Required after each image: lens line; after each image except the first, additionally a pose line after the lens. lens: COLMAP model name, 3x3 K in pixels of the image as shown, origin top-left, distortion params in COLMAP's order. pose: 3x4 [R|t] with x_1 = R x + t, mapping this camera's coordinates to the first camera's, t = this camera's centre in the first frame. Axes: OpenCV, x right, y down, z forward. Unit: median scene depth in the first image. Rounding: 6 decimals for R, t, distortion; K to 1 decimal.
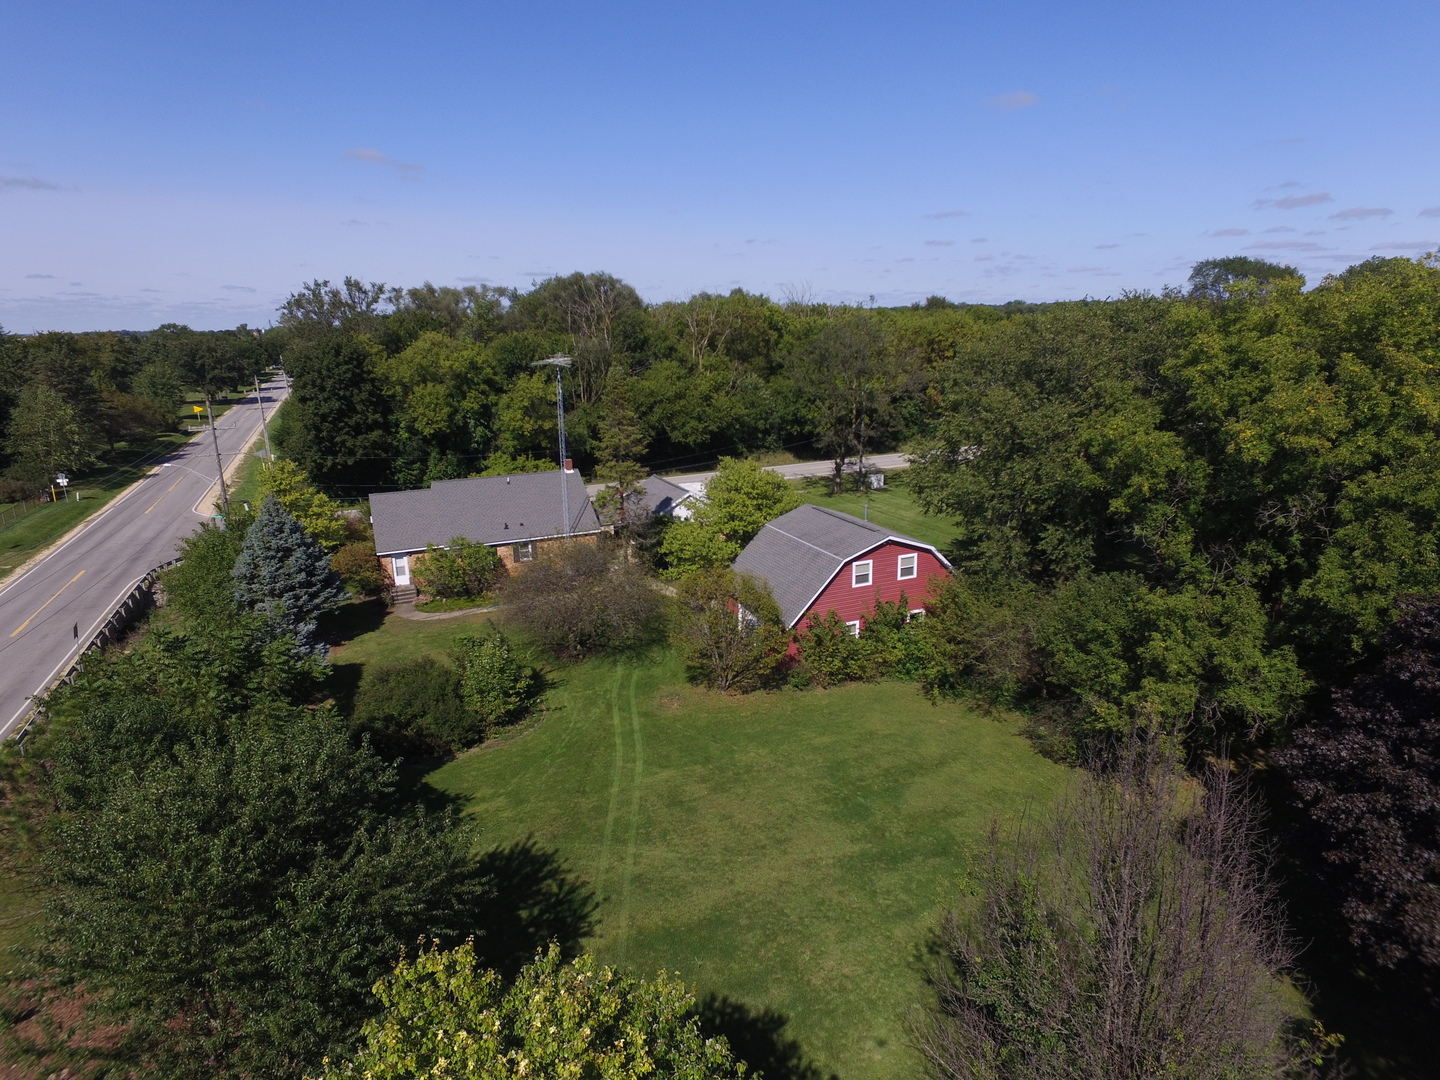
lens RADIAL K [[813.3, 0, 720.0], [0, 813.3, 540.0], [0, 0, 1]] dist [-0.001930, 0.001322]
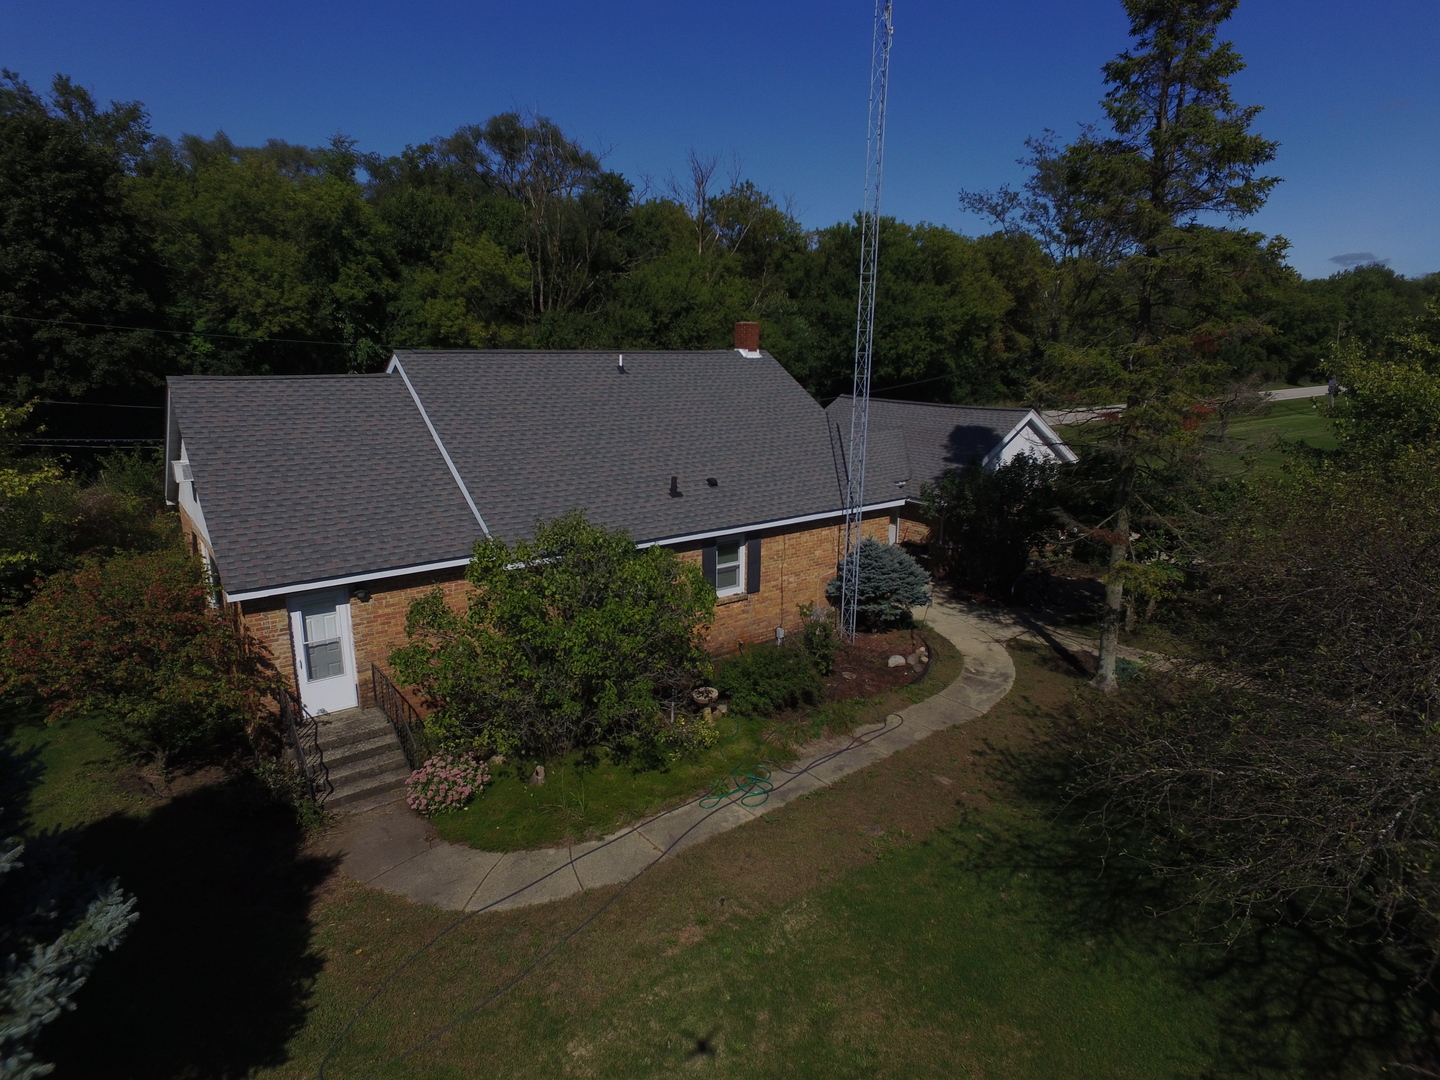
lens RADIAL K [[813.3, 0, 720.0], [0, 813.3, 540.0], [0, 0, 1]] dist [-0.001930, 0.001322]
pose [[0.969303, -0.029949, 0.244040, -0.224315], [0.034792, 0.999273, -0.015560, 0.005859], [-0.243397, 0.023573, 0.969640, 0.484791]]
